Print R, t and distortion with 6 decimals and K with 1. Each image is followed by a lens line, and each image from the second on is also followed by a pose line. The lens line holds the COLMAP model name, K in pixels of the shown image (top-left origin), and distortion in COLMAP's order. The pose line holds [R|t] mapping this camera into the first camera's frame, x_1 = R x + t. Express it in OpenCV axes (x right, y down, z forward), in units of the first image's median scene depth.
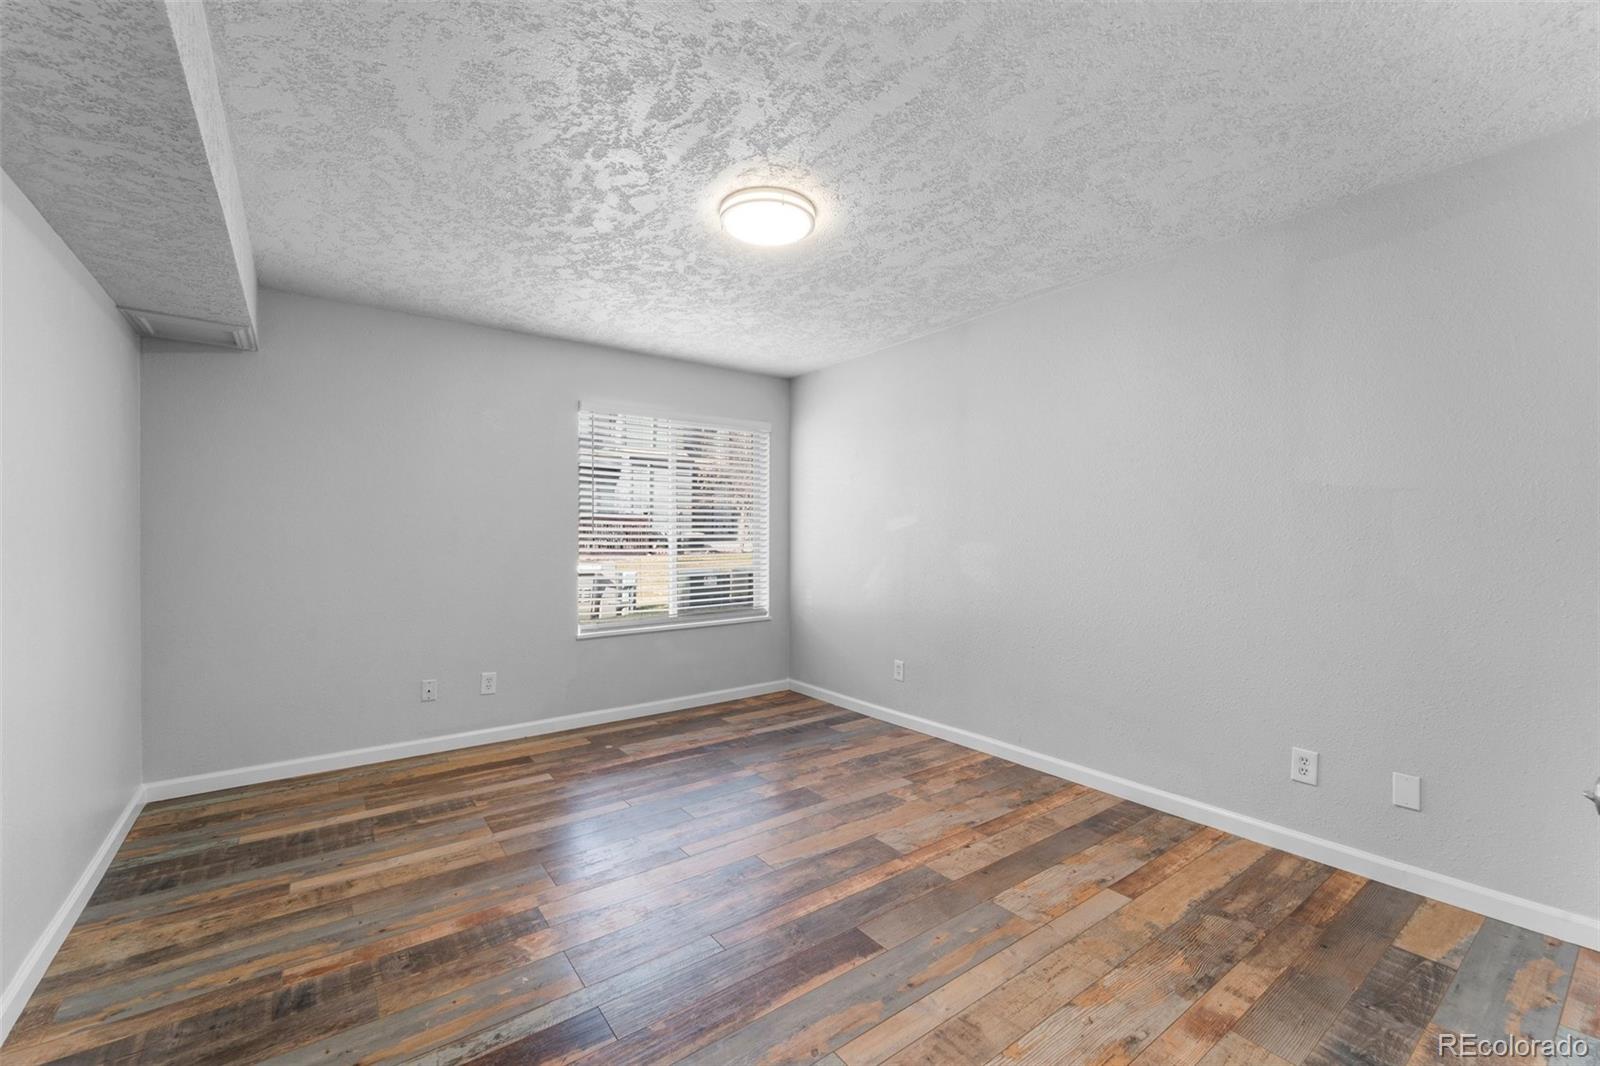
lens RADIAL K [[657.7, 0, 800.6], [0, 657.7, 539.4], [0, 0, 1]] dist [-0.000255, -0.000344]
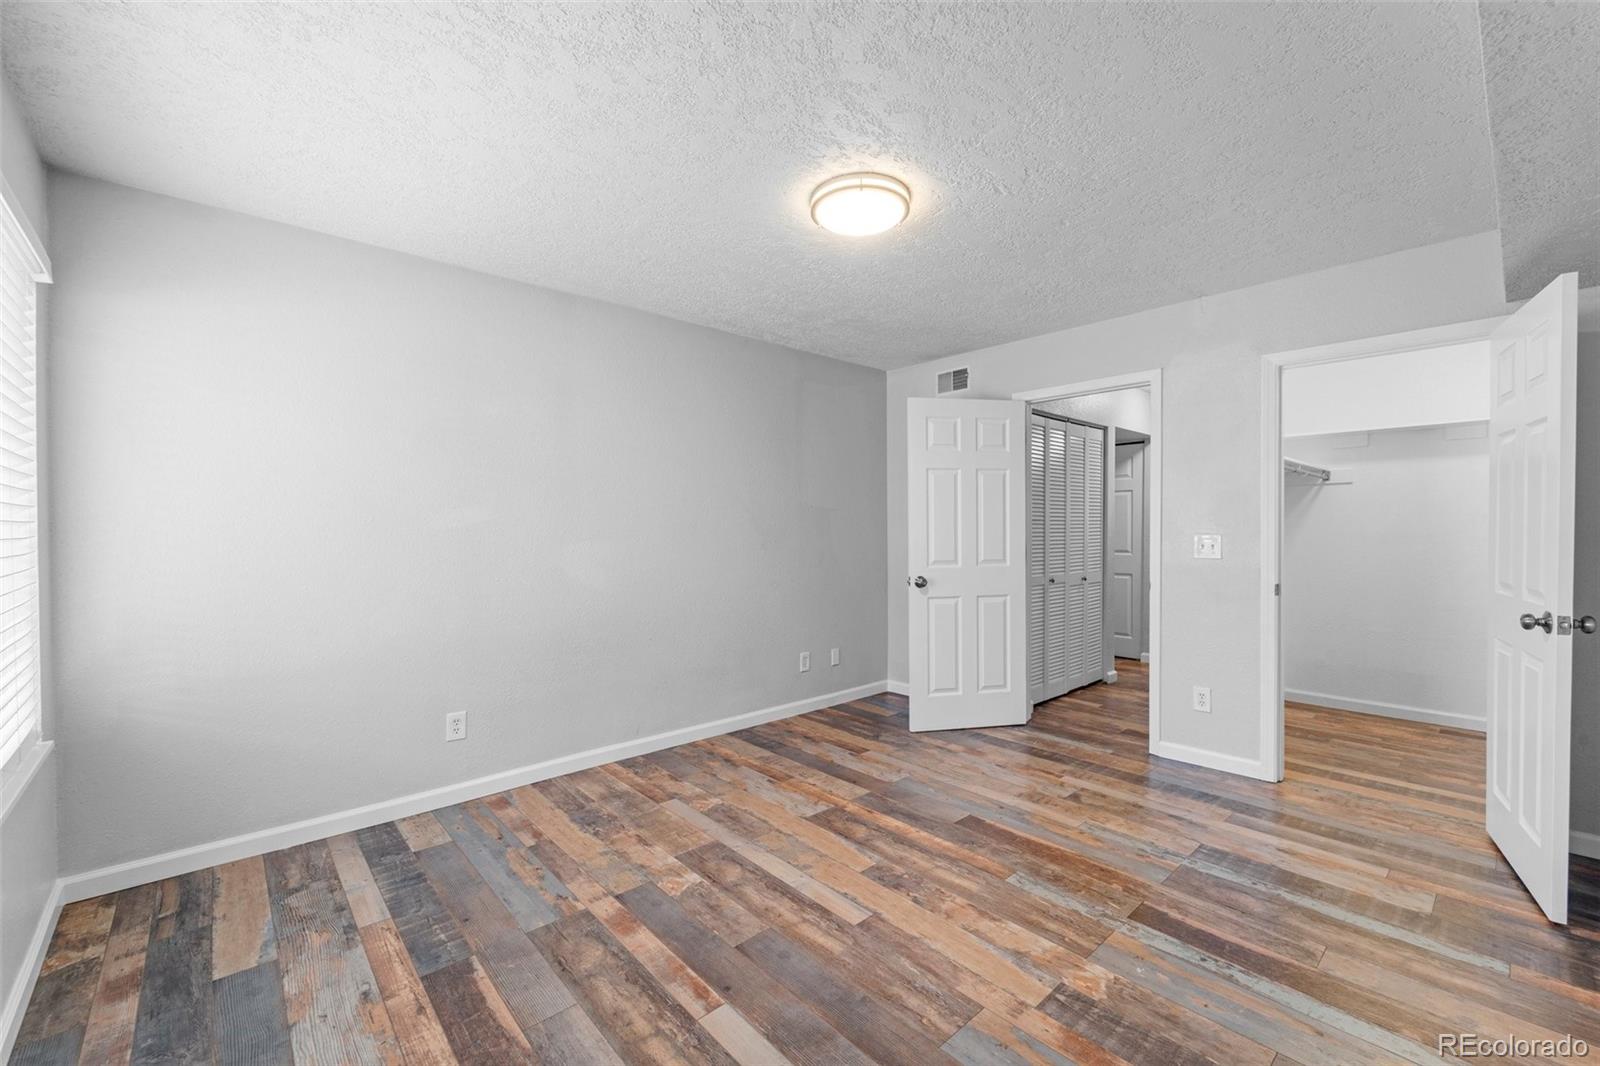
lens RADIAL K [[657.7, 0, 800.6], [0, 657.7, 539.4], [0, 0, 1]] dist [-0.000255, -0.000344]
pose [[-0.094190, -0.014642, 0.995447, -0.900200], [0.014620, 0.999764, 0.016089, -0.014075], [-0.995447, 0.016069, -0.093954, 1.053270]]
